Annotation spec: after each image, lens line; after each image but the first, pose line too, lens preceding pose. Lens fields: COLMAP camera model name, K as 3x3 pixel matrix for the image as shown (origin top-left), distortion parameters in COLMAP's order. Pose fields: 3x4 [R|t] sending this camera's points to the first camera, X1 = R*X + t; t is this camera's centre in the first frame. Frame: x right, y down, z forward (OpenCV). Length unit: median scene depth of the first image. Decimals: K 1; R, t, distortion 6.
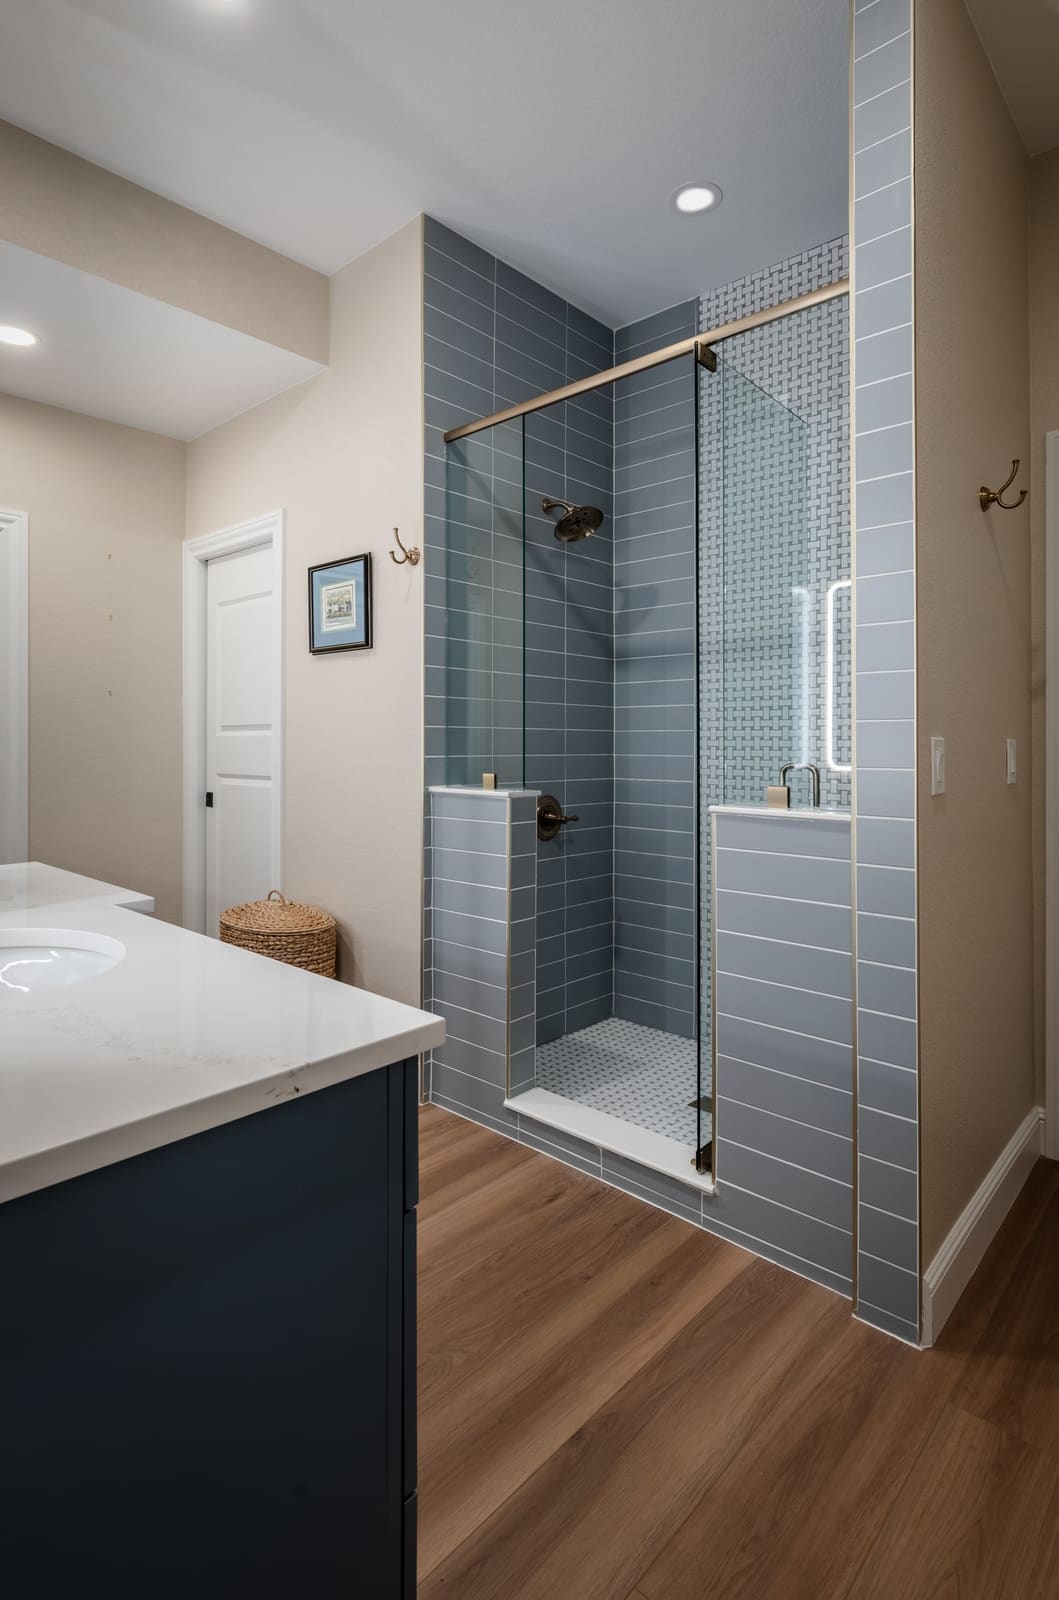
lens RADIAL K [[822.6, 0, 531.5], [0, 822.6, 735.2], [0, 0, 1]] dist [0.001641, 0.000170]
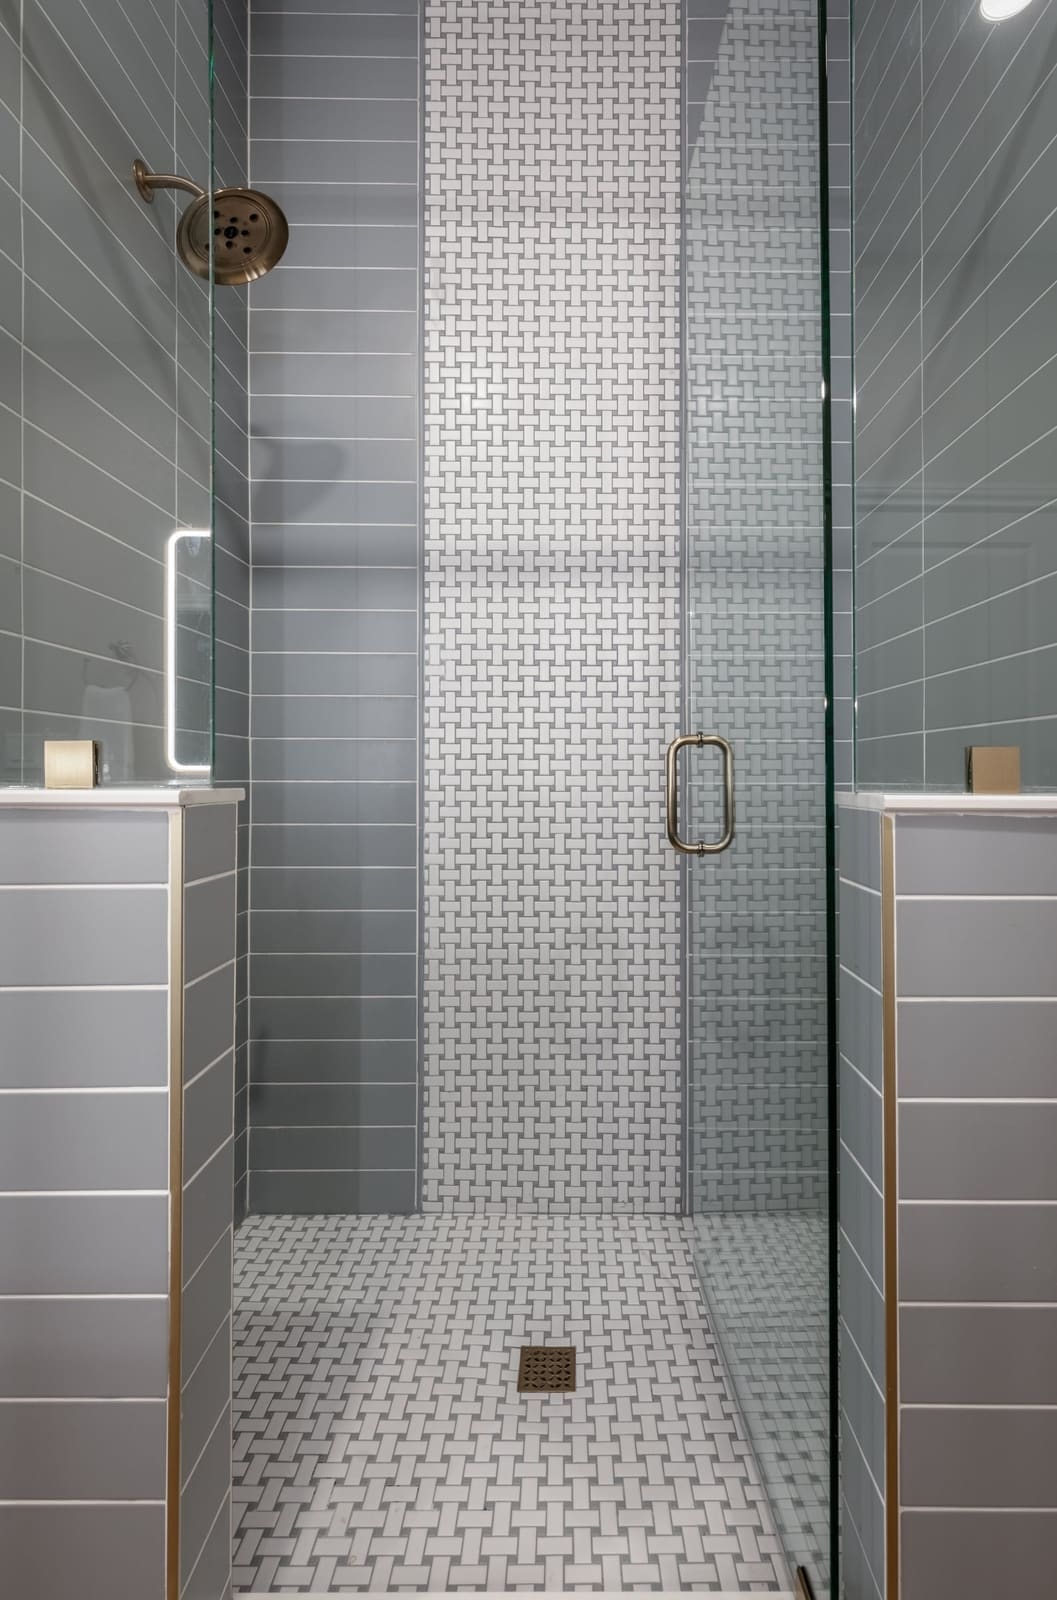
lens RADIAL K [[718.5, 0, 533.7], [0, 718.5, 773.2], [0, 0, 1]] dist [0.003754, 0.000390]
pose [[0.730943, 0.003309, 0.682431, -0.095971], [-0.005366, 0.999985, 0.000898, 0.049096], [-0.682418, -0.004319, 0.730949, 0.553849]]
